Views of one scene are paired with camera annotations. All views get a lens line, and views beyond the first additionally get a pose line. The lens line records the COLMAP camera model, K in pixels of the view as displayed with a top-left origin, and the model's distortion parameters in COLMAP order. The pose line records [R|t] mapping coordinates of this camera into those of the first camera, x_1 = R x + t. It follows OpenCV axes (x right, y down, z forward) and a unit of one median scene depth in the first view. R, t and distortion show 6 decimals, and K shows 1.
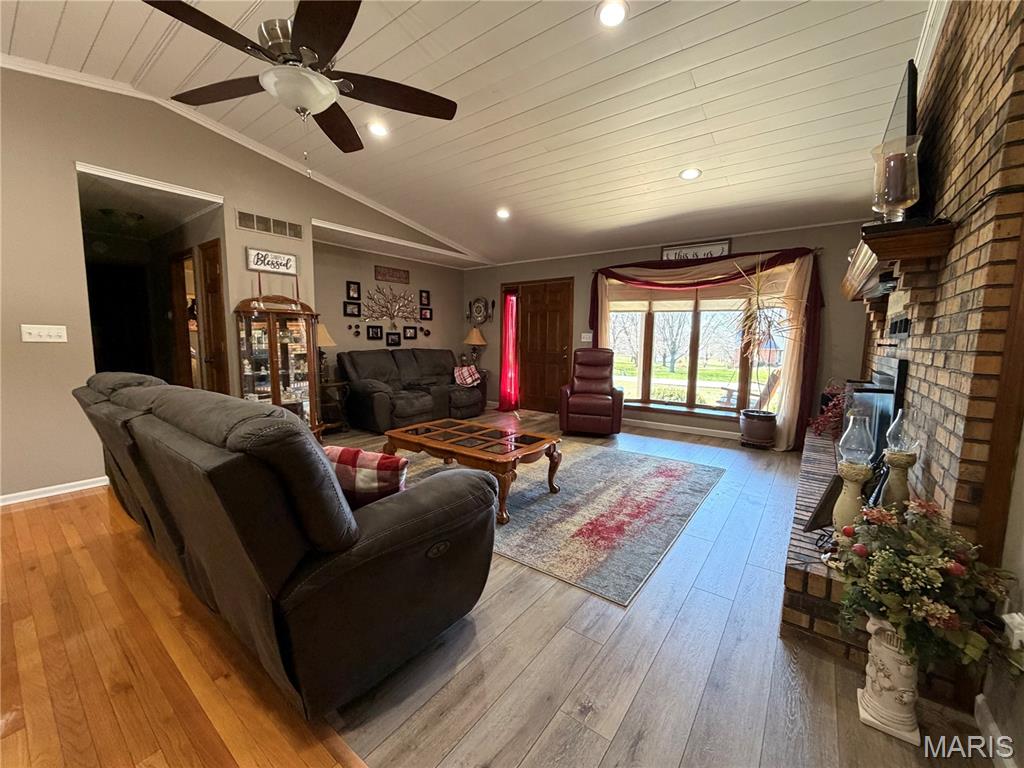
lens RADIAL K [[408.2, 0, 508.7], [0, 408.2, 382.1], [0, 0, 1]] dist [0.000014, -0.000228]
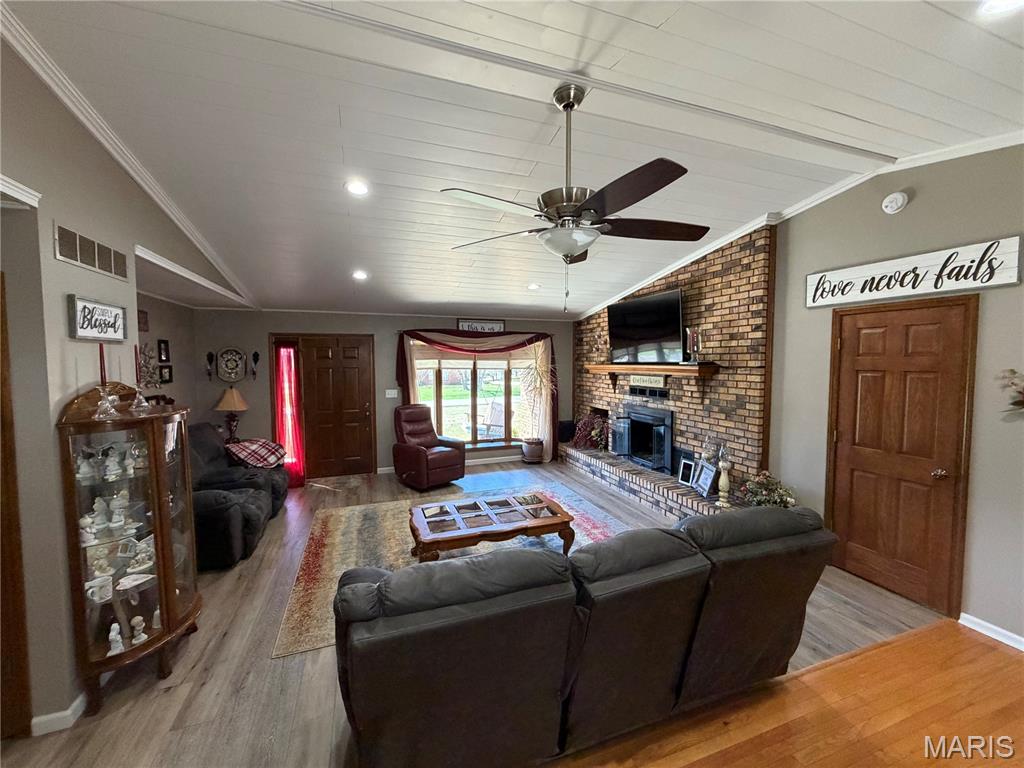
lens RADIAL K [[408.2, 0, 508.7], [0, 408.2, 382.1], [0, 0, 1]] dist [0.000014, -0.000228]
pose [[0.545836, -0.057223, 0.835936, -0.611120], [0.098602, 0.995120, 0.003736, -0.135705], [-0.832070, 0.080386, 0.548815, 0.218852]]
